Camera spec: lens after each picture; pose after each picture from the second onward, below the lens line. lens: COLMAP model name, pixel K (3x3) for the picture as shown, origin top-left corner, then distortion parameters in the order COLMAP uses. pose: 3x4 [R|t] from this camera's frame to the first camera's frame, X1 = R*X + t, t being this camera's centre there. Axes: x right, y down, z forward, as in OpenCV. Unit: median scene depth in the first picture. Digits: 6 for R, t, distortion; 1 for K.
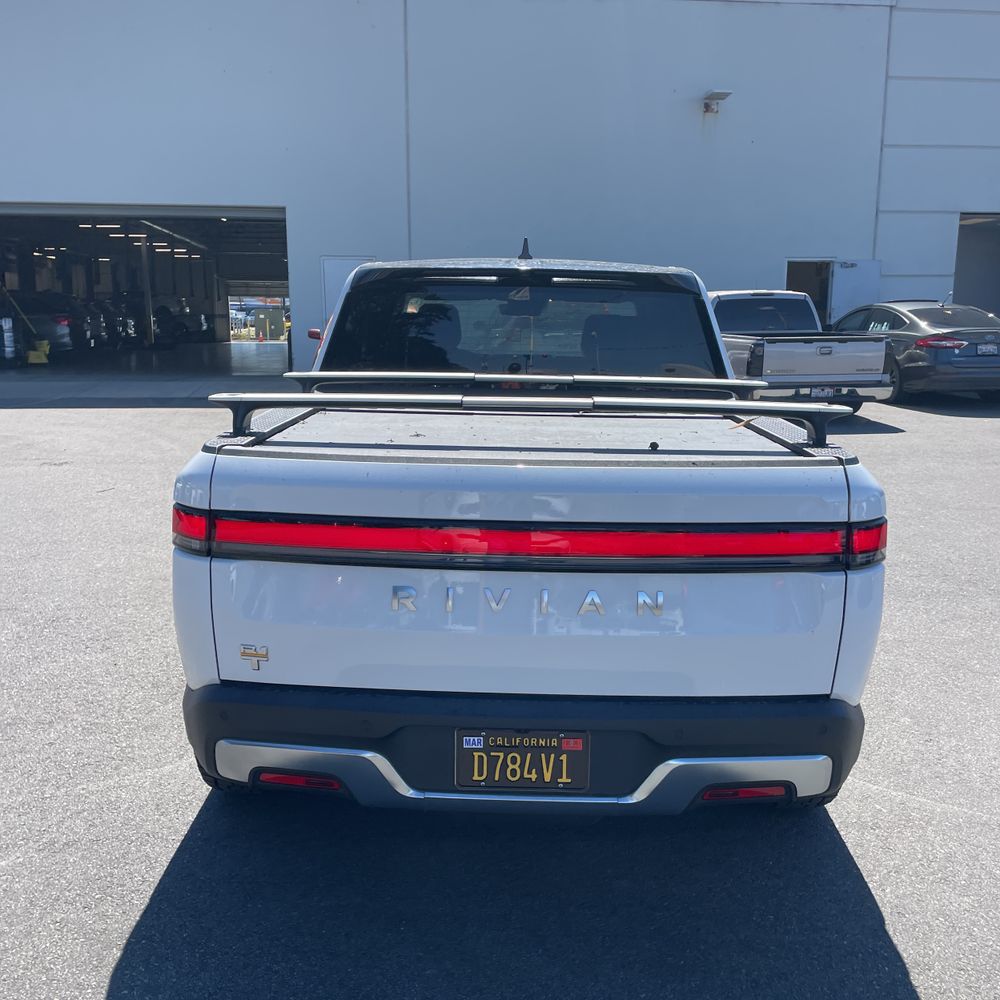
lens RADIAL K [[1014.9, 0, 500.0], [0, 1014.9, 500.0], [0, 0, 1]] dist [0.044537, -0.033820]
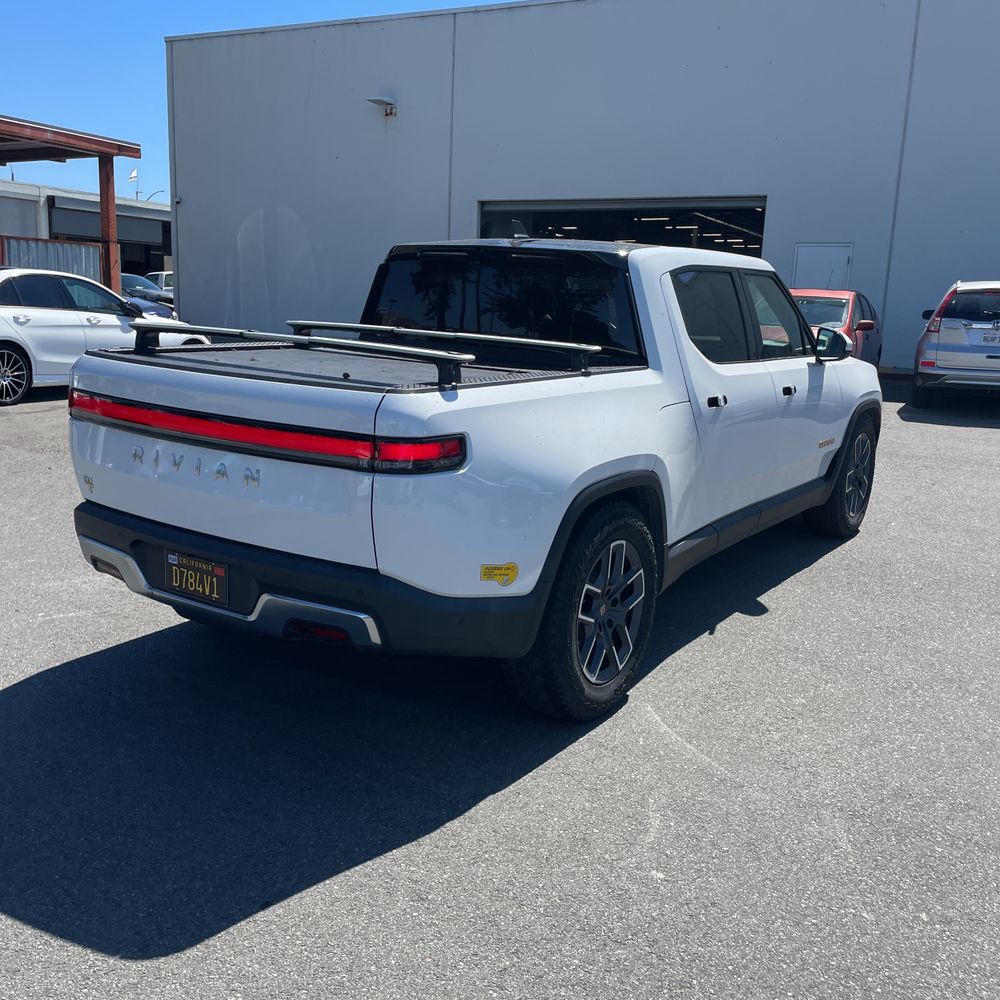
lens RADIAL K [[1001.9, 0, 500.0], [0, 1001.9, 500.0], [0, 0, 1]] dist [0.090454, -0.123124]
pose [[0.844256, 0.136503, -0.518266, 1.121691], [-0.130973, 0.990249, 0.047461, 0.020518], [0.519691, 0.027810, 0.853902, -0.011216]]
